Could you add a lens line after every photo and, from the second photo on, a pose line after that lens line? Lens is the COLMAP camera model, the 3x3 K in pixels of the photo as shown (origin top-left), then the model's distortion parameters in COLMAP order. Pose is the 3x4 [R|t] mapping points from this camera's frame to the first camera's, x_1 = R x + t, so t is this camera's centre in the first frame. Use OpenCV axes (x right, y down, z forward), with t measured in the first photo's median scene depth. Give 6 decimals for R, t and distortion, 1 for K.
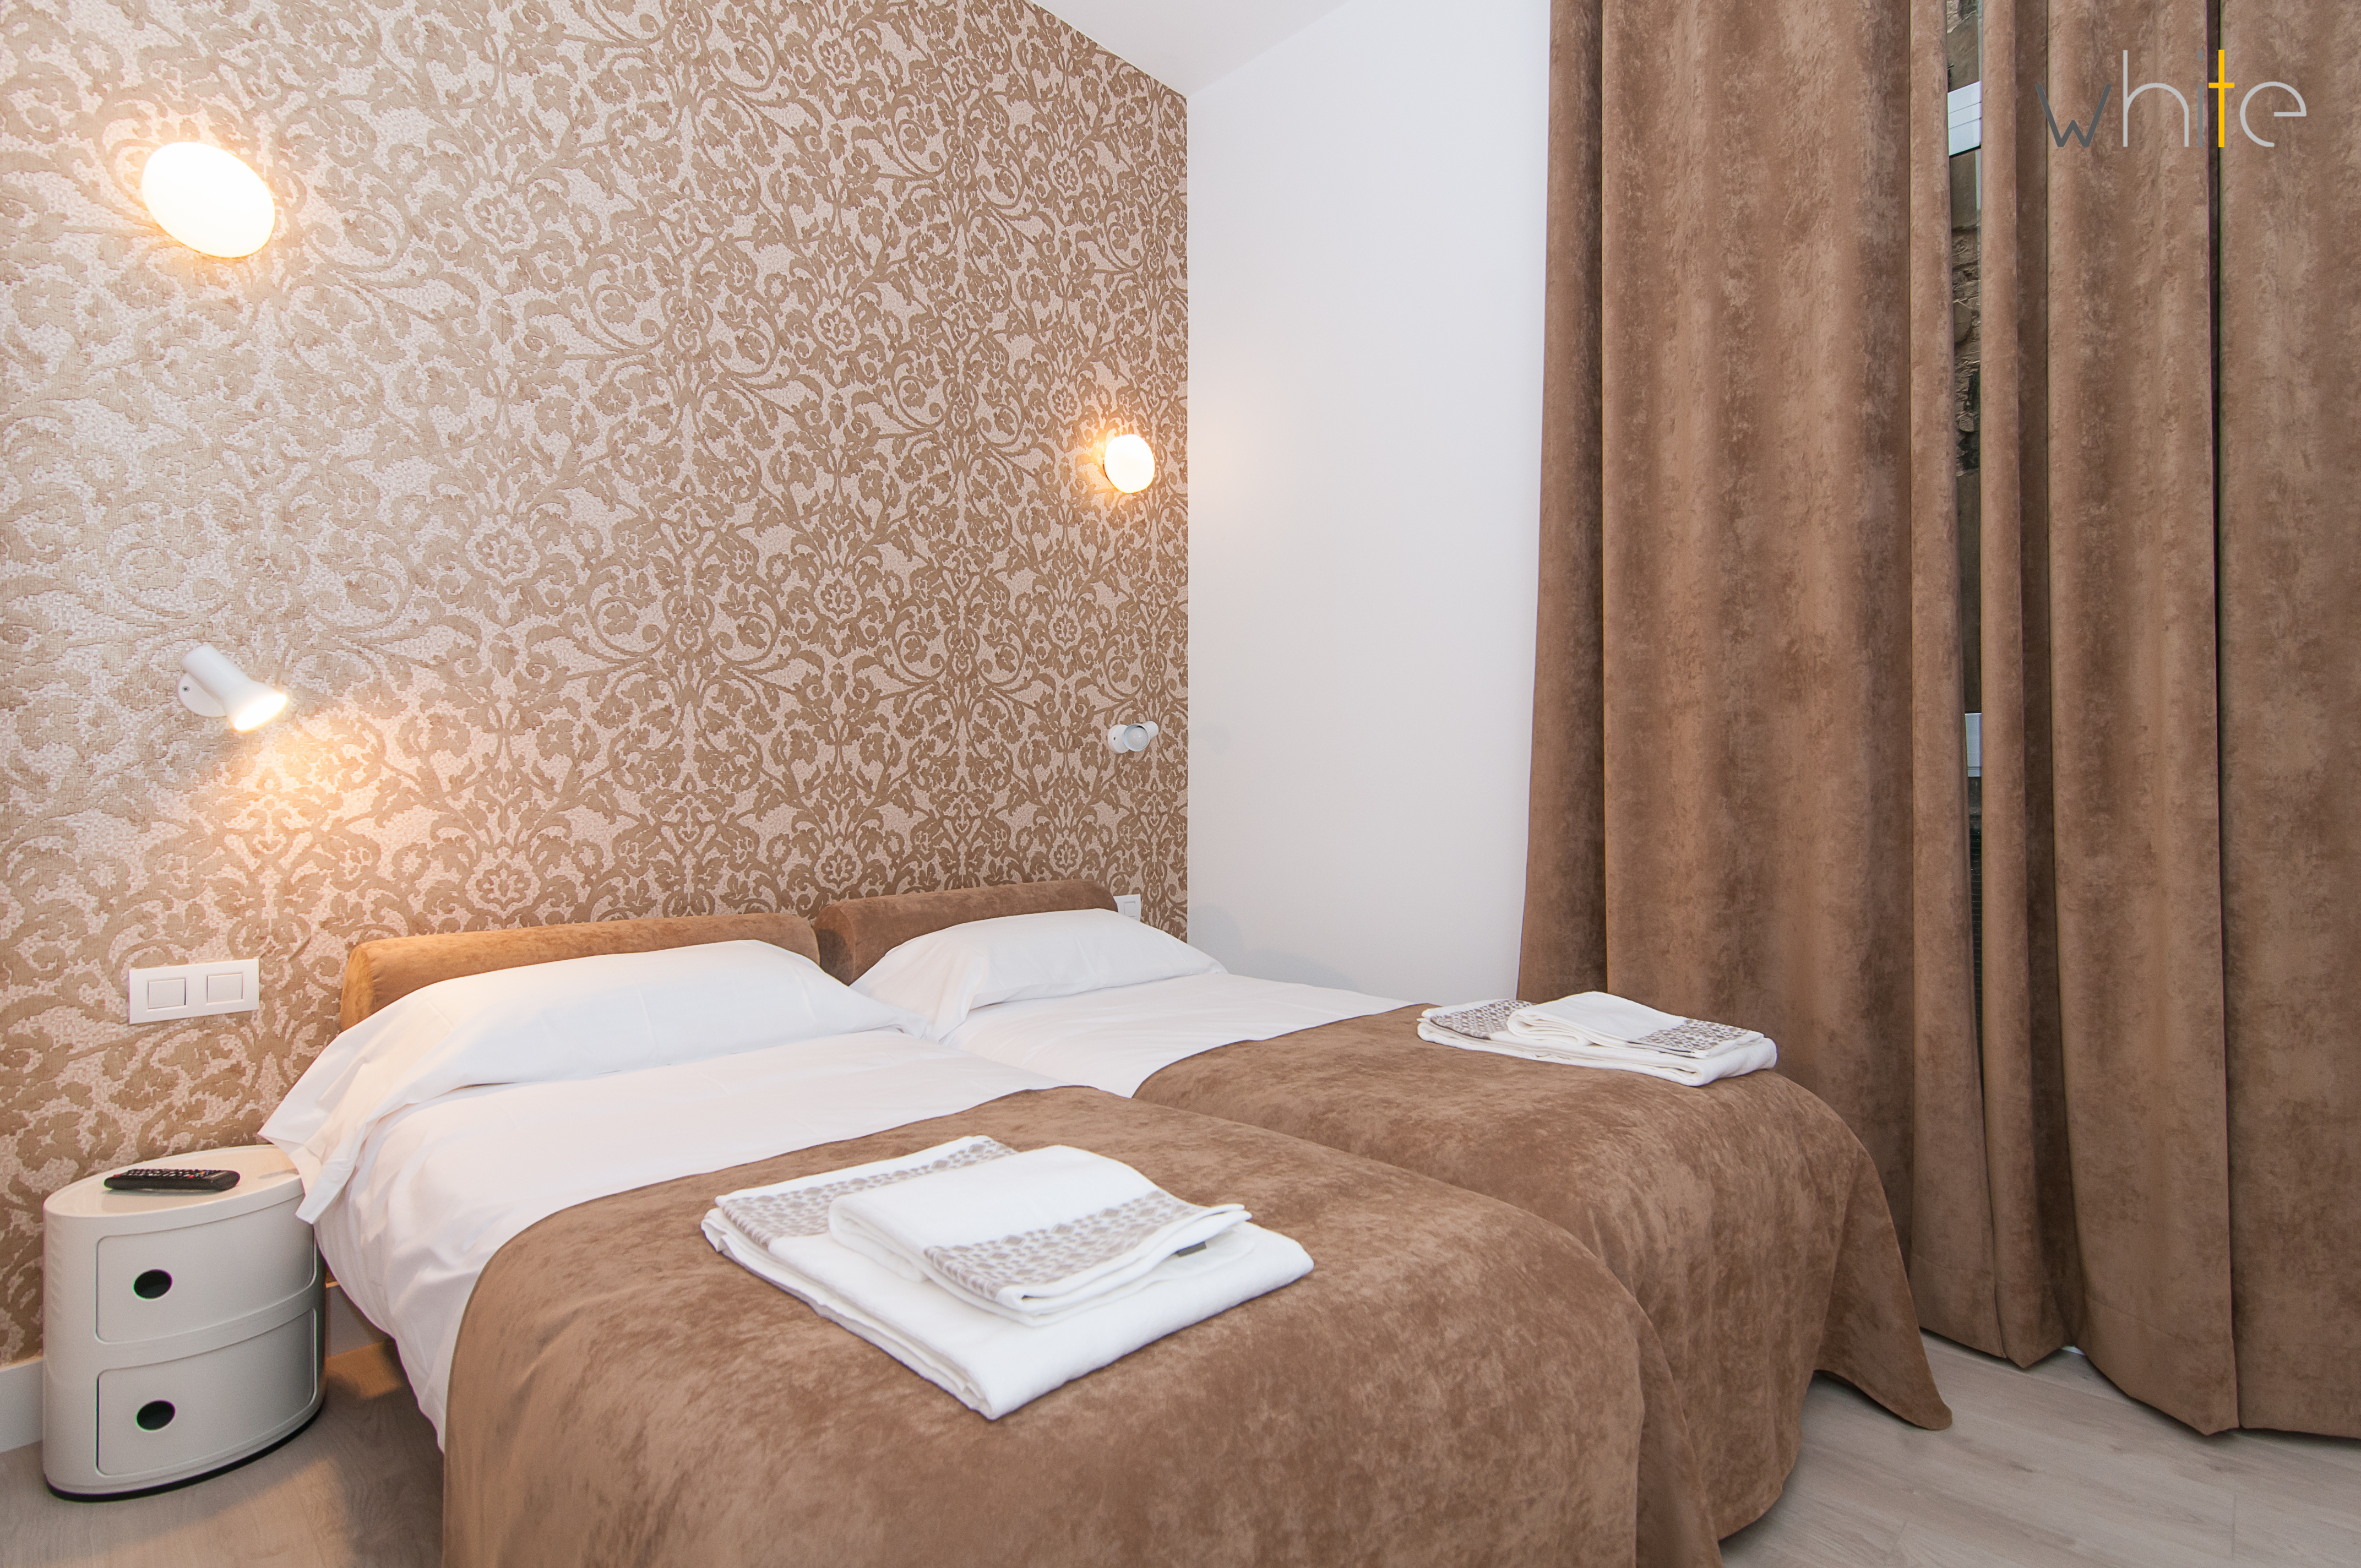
lens RADIAL K [[1088.2, 0, 1177.9], [0, 1088.2, 785.2], [0, 0, 1]] dist [-0.002445, -0.000338]
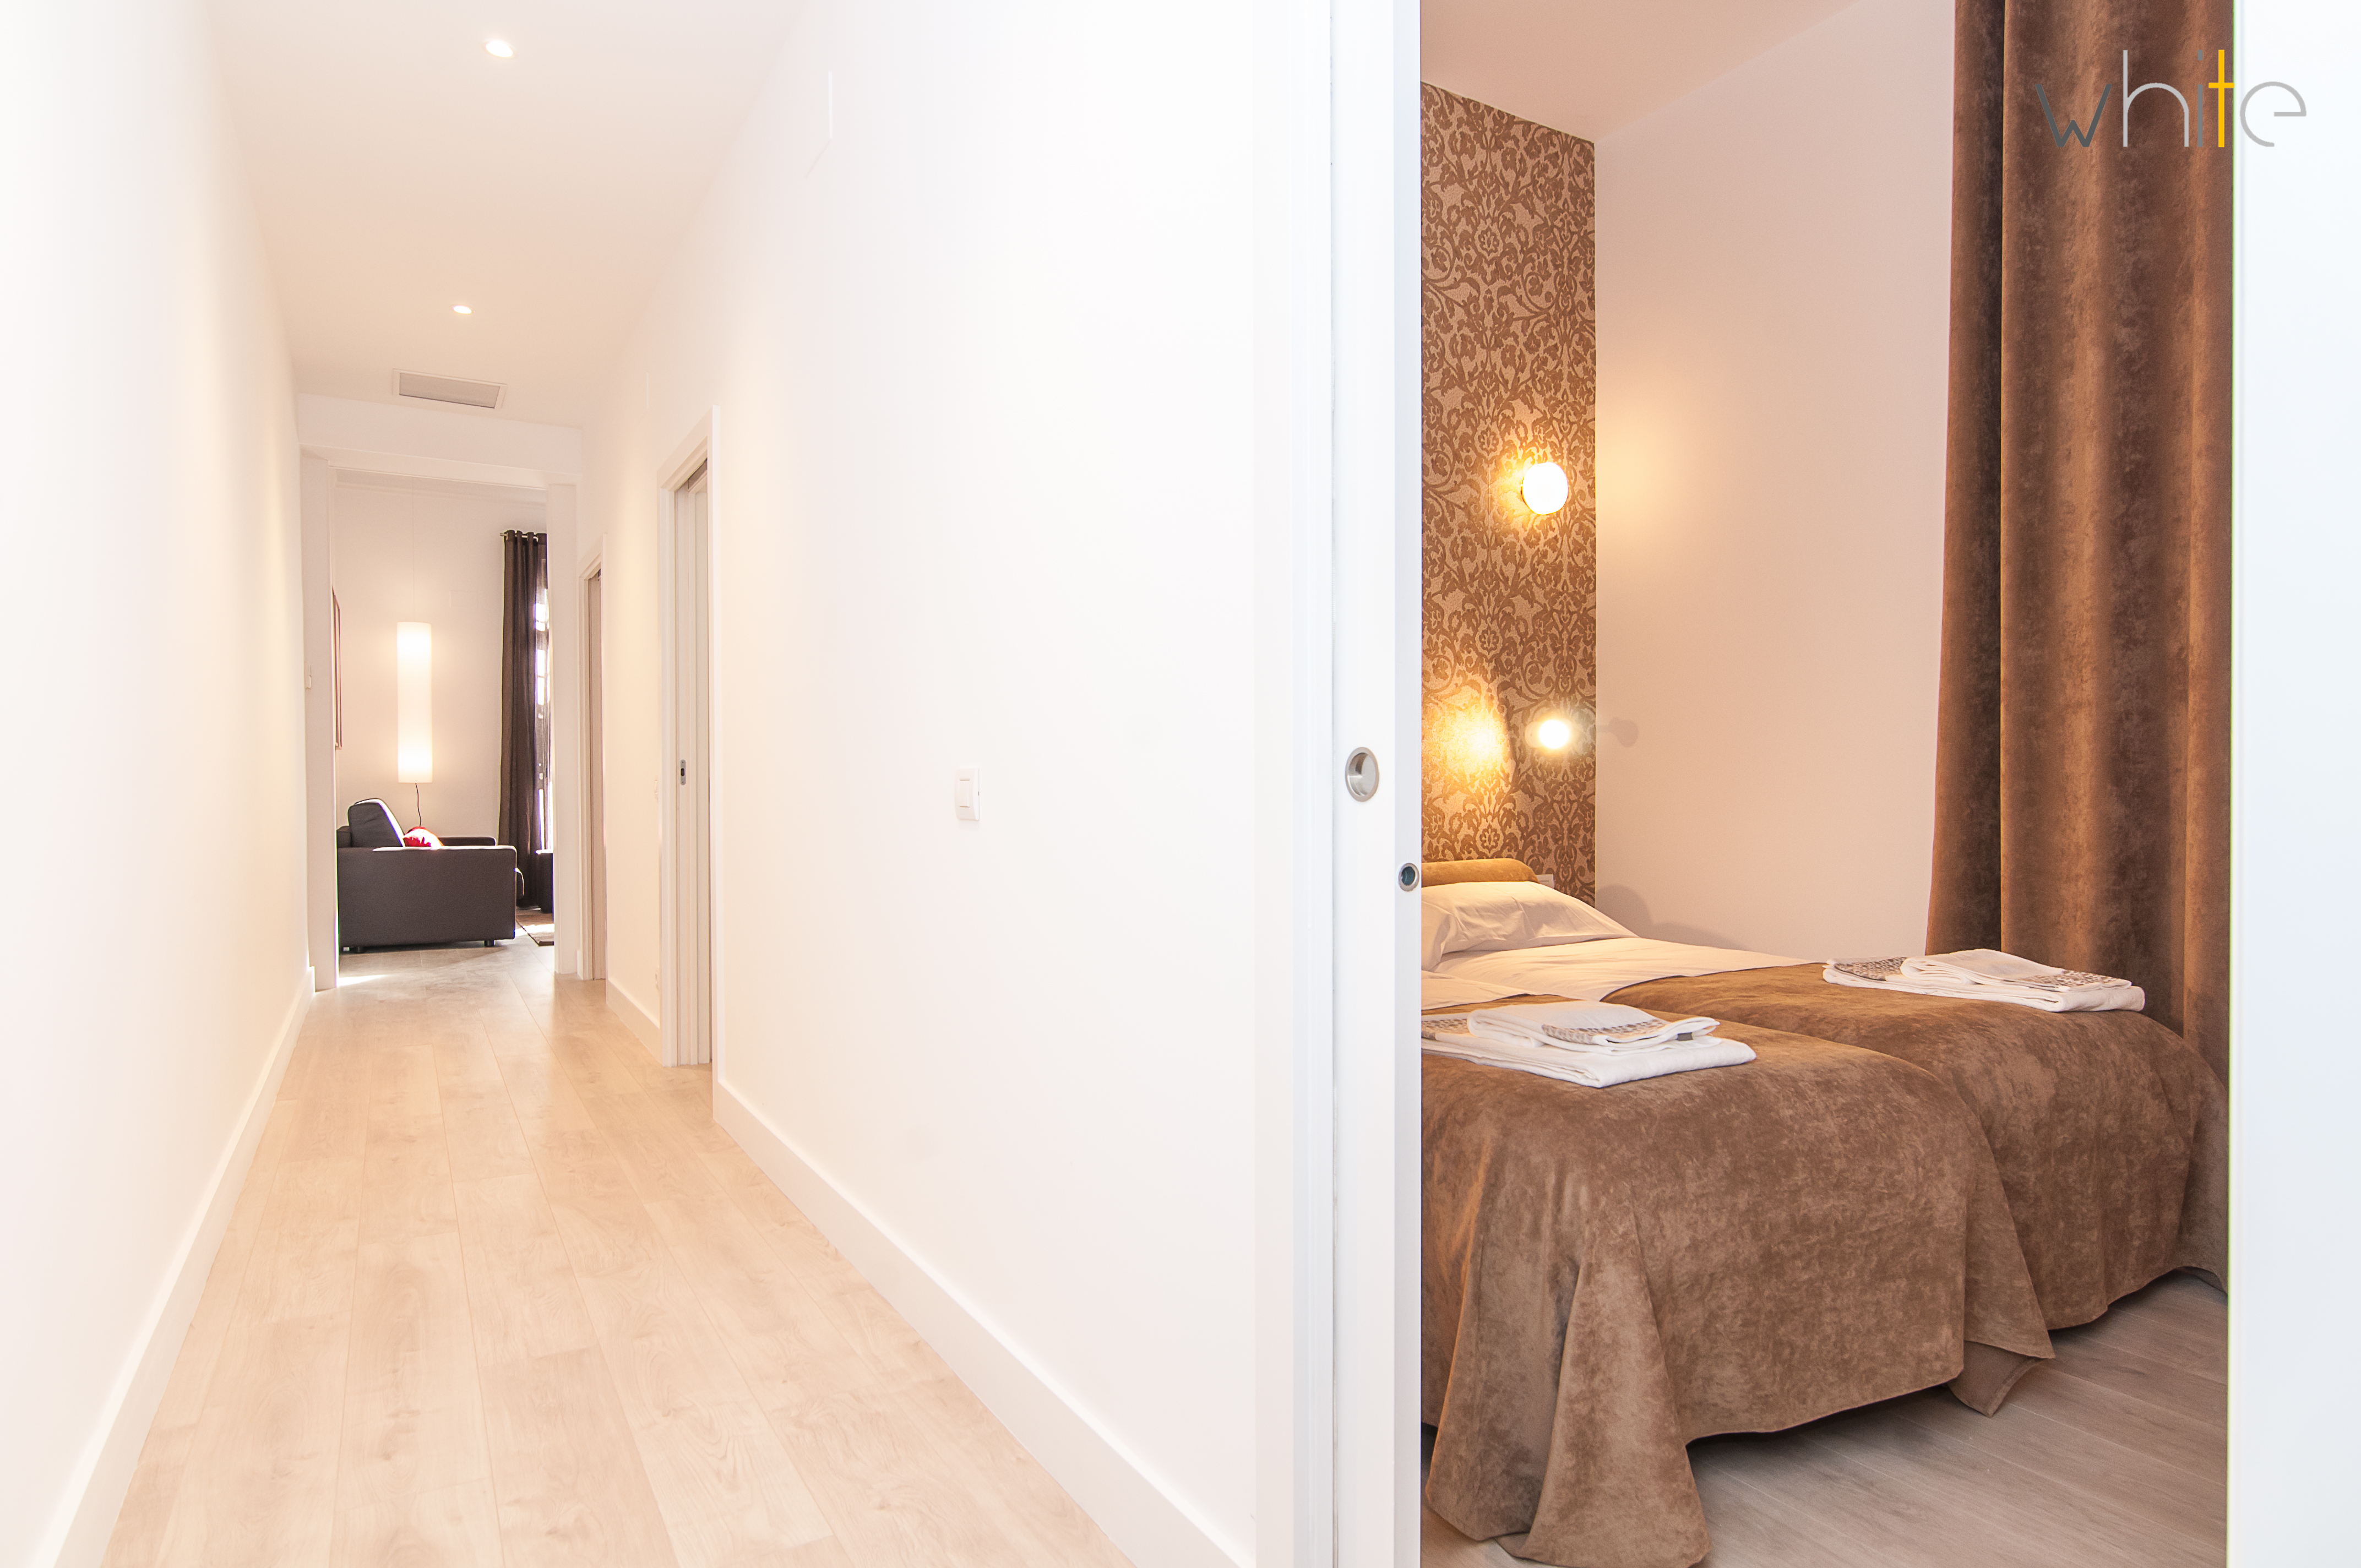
lens RADIAL K [[1294.4, 0, 1189.0], [0, 1294.4, 794.6], [0, 0, 1]] dist [-0.007684, -0.001517]
pose [[0.970910, -0.001067, -0.239441, -0.083073], [0.005391, 0.999834, 0.017403, -0.006408], [0.239383, -0.018188, 0.970755, -0.388426]]
